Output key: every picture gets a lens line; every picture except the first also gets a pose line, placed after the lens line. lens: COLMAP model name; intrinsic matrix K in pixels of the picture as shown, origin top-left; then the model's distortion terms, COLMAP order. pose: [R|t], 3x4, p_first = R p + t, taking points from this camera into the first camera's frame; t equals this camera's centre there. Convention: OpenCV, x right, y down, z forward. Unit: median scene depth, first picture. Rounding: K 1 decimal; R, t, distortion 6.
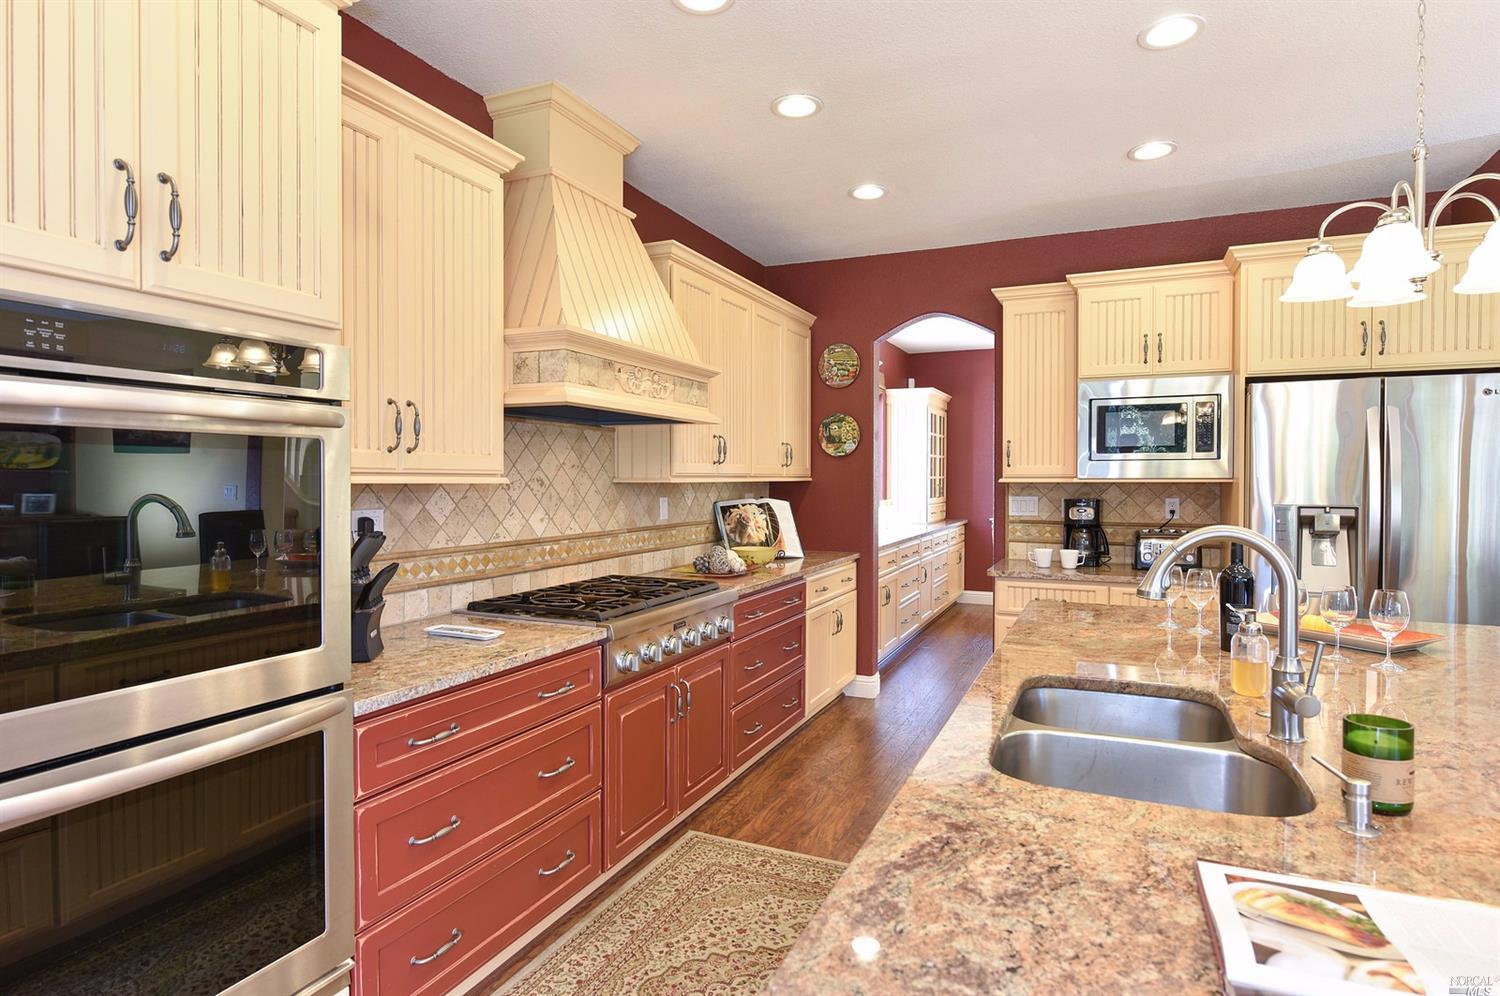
lens RADIAL K [[807.9, 0, 753.1], [0, 807.9, 498.7], [0, 0, 1]] dist [-0.014729, -0.000404]
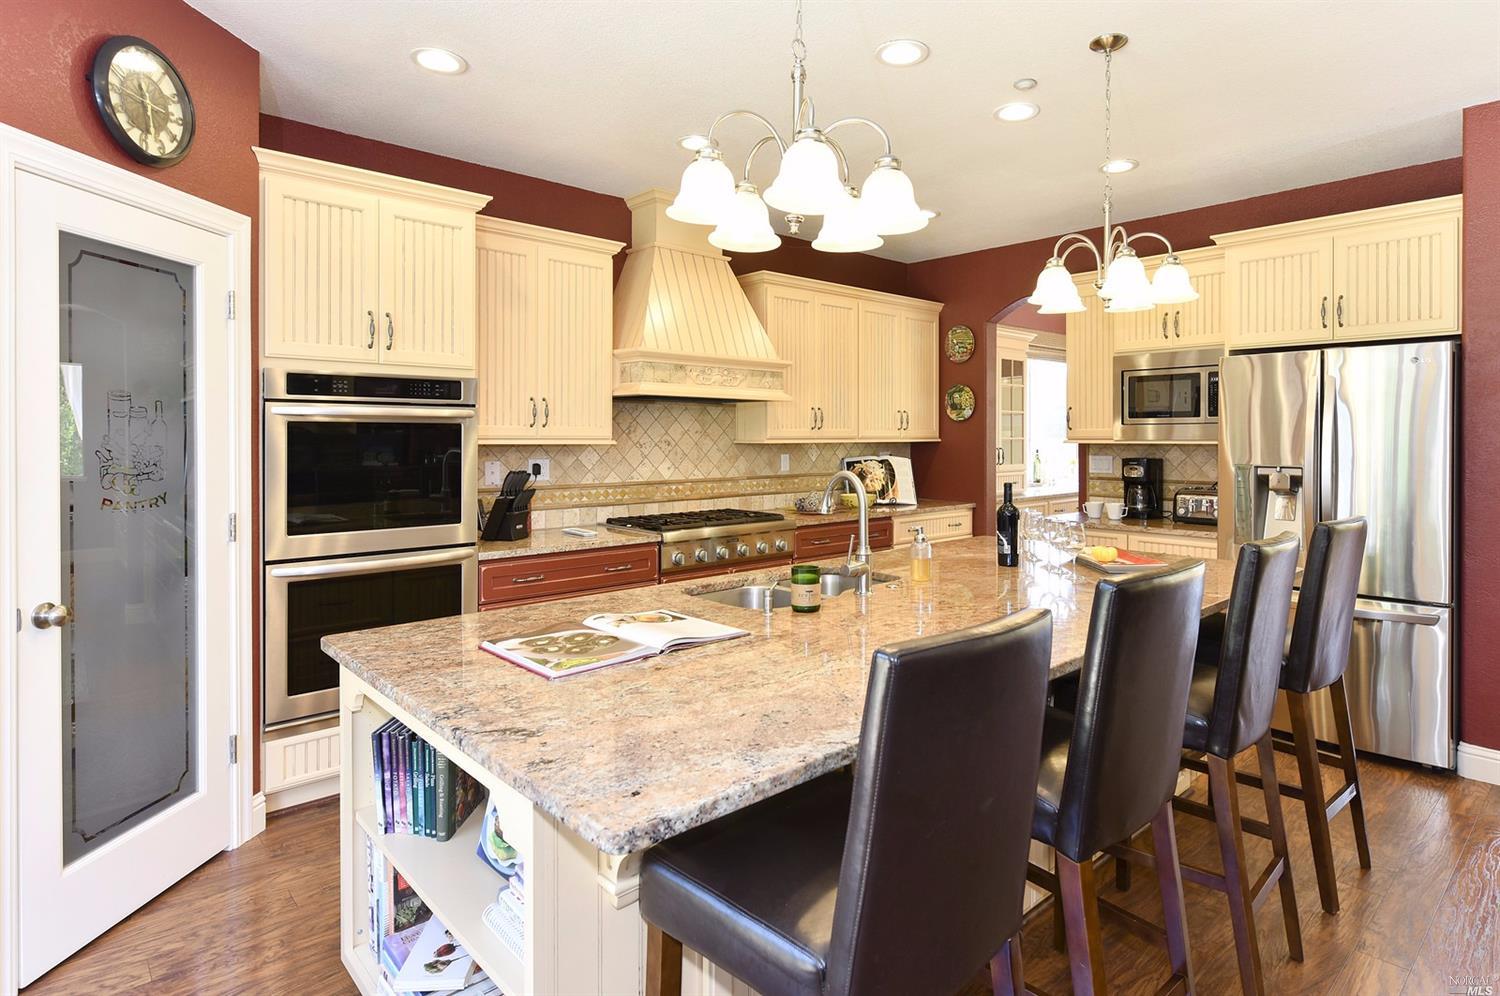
lens RADIAL K [[809.4, 0, 782.9], [0, 809.4, 440.7], [0, 0, 1]] dist [-0.004616, -0.000342]
pose [[0.920450, 0.000777, -0.390861, 0.496798], [-0.008642, 0.999794, -0.018363, 0.000938], [0.390766, 0.020280, 0.920267, -0.285947]]
